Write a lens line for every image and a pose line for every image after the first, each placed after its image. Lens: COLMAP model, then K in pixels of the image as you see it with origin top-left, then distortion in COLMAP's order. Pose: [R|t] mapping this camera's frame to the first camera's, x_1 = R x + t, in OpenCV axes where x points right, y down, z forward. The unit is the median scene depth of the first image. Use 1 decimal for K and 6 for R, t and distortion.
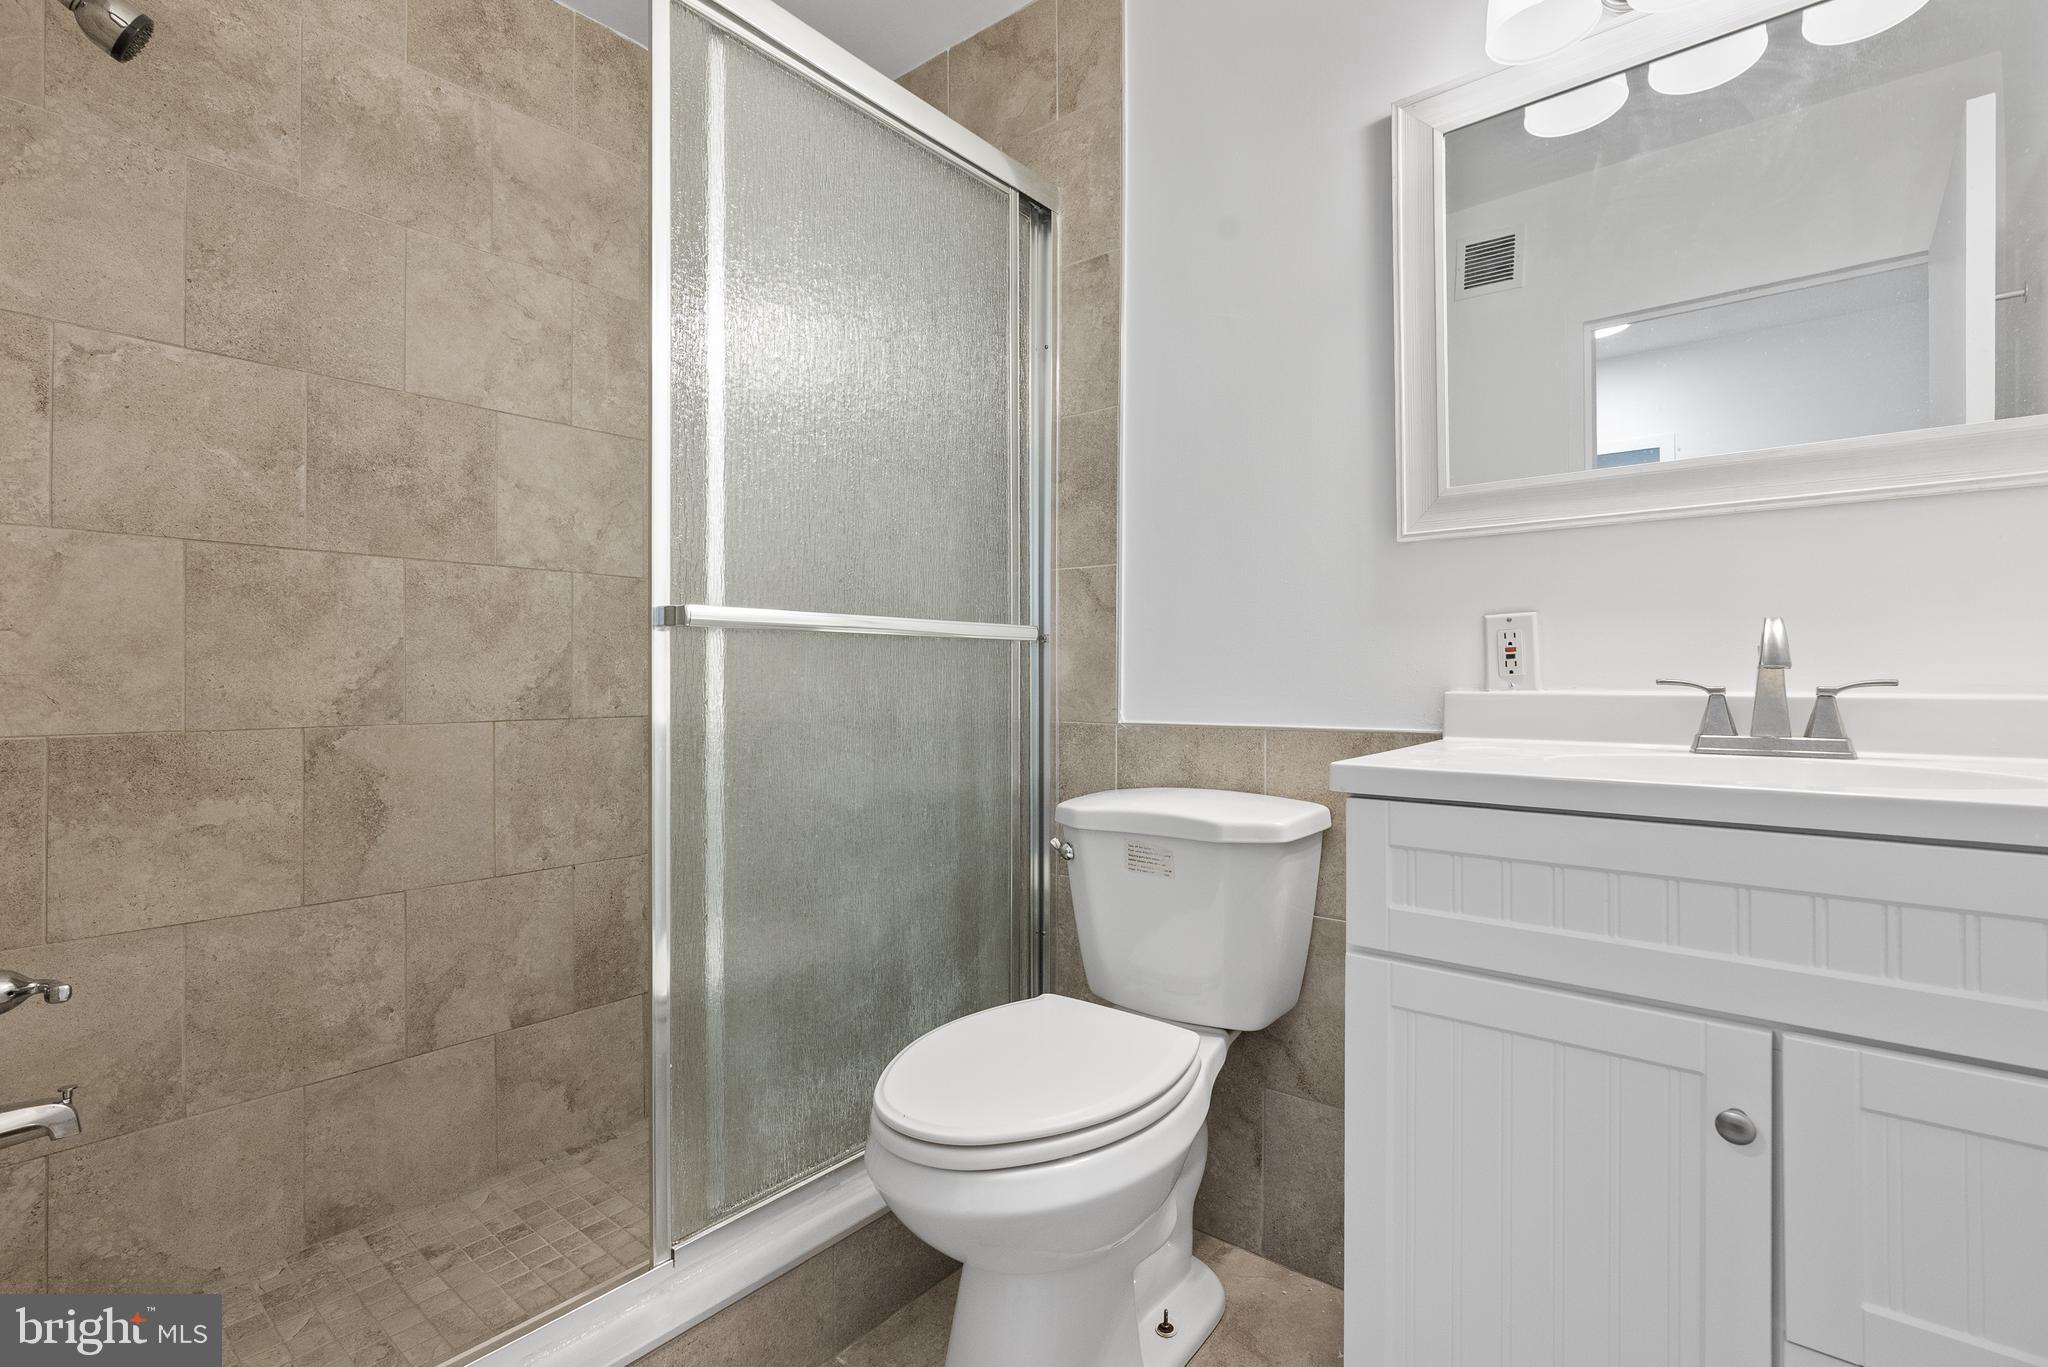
lens RADIAL K [[941.3, 0, 1025.3], [0, 941.3, 675.3], [0, 0, 1]] dist [-0.000743, 0.000038]
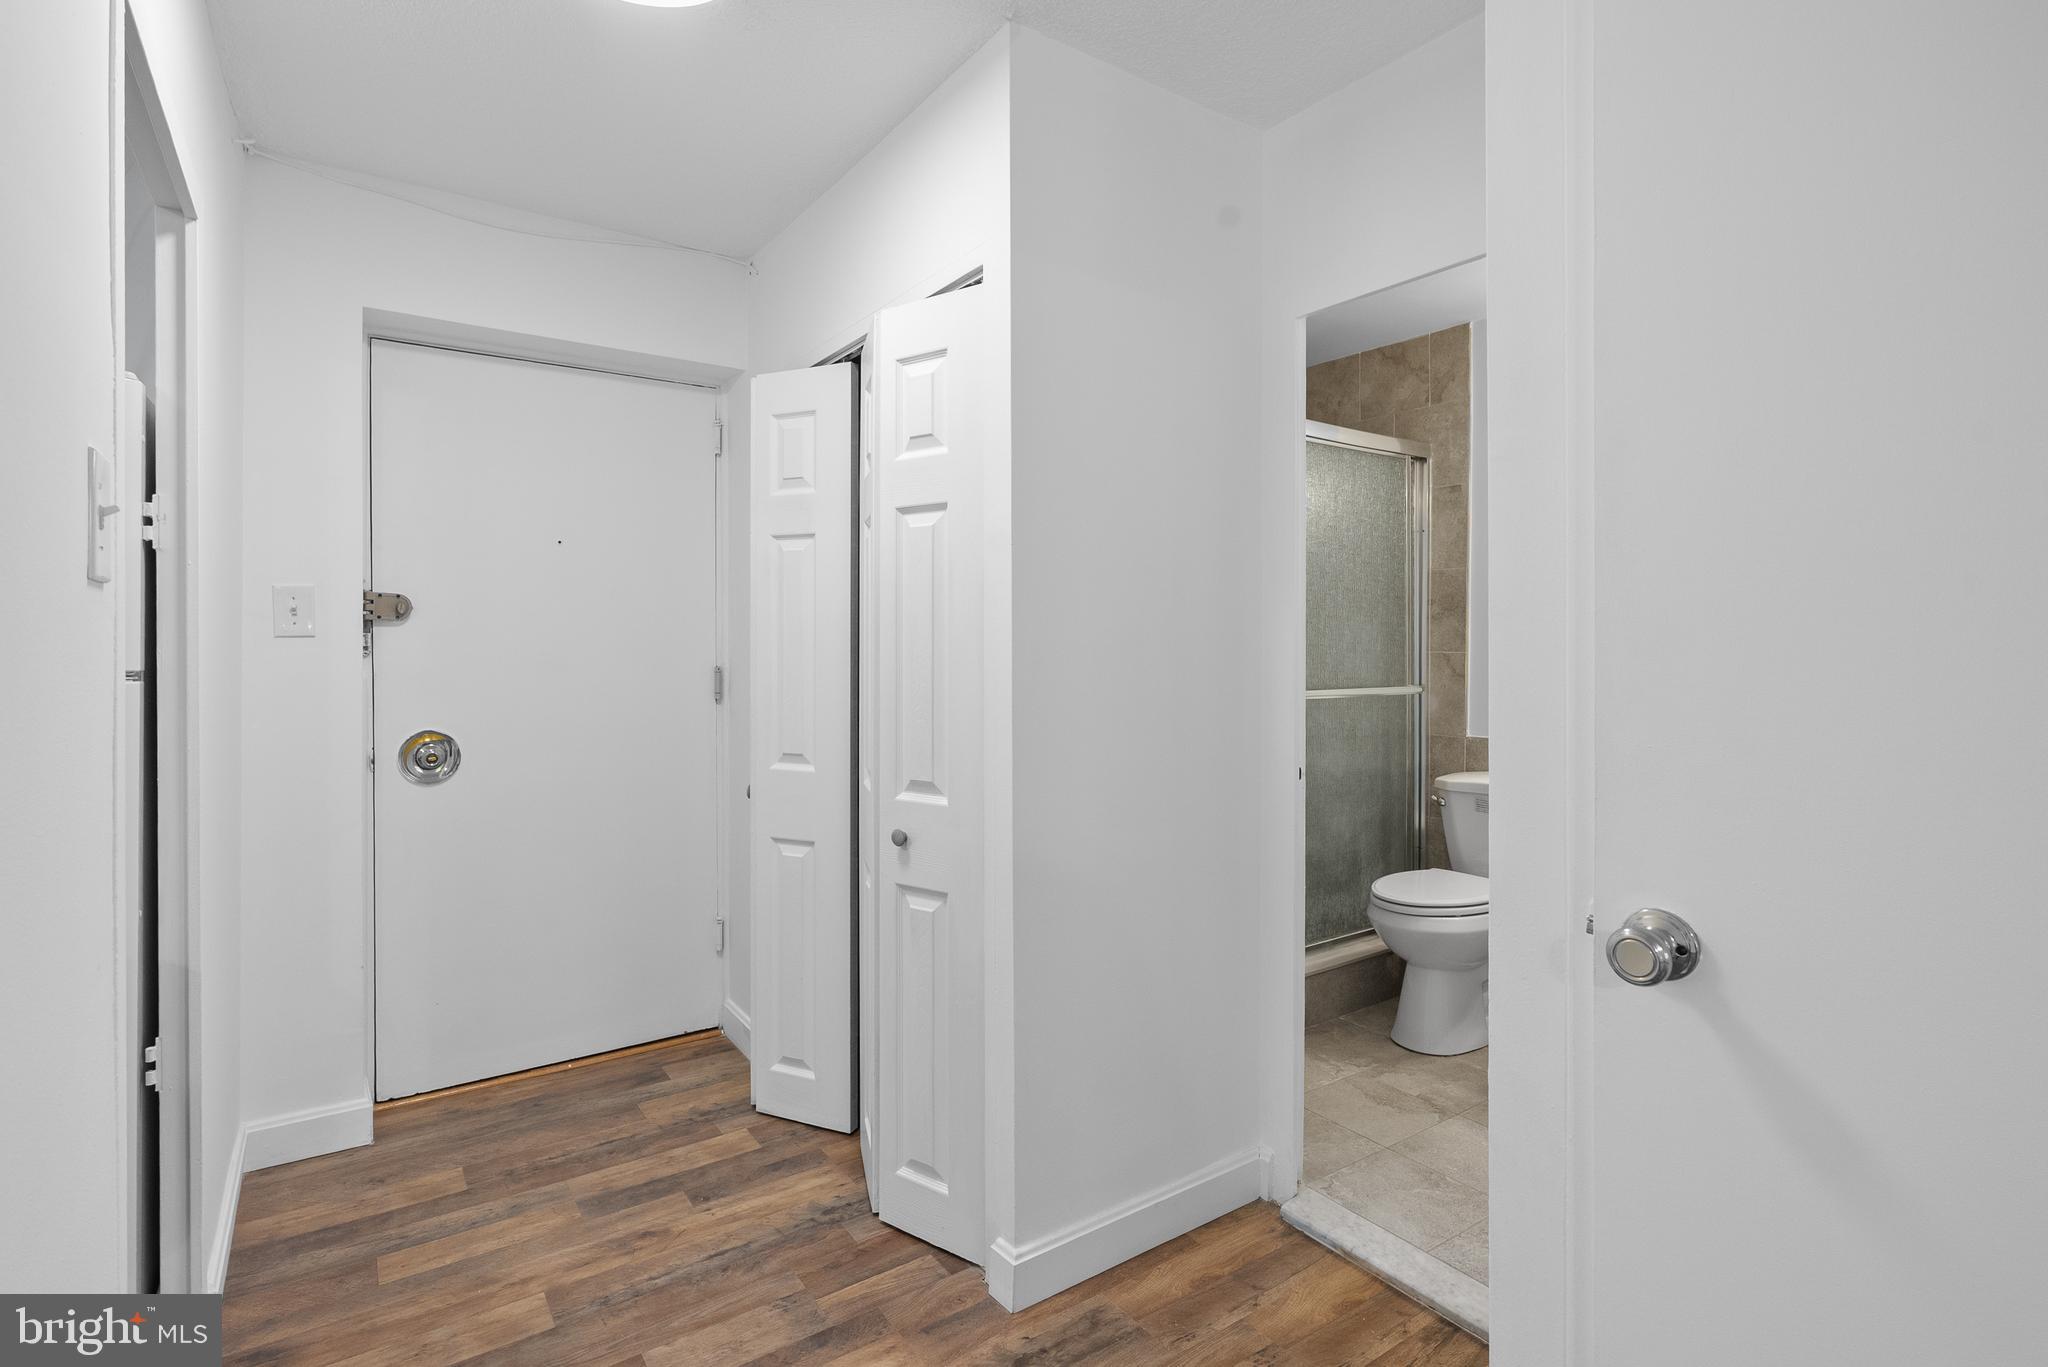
lens RADIAL K [[1011.6, 0, 1029.5], [0, 1011.6, 641.4], [0, 0, 1]] dist [-0.001493, 0.000722]
pose [[0.966659, 0.003311, -0.256046, -0.226633], [-0.003652, 0.999993, -0.000858, -0.133964], [0.256042, 0.001765, 0.966664, -1.170027]]
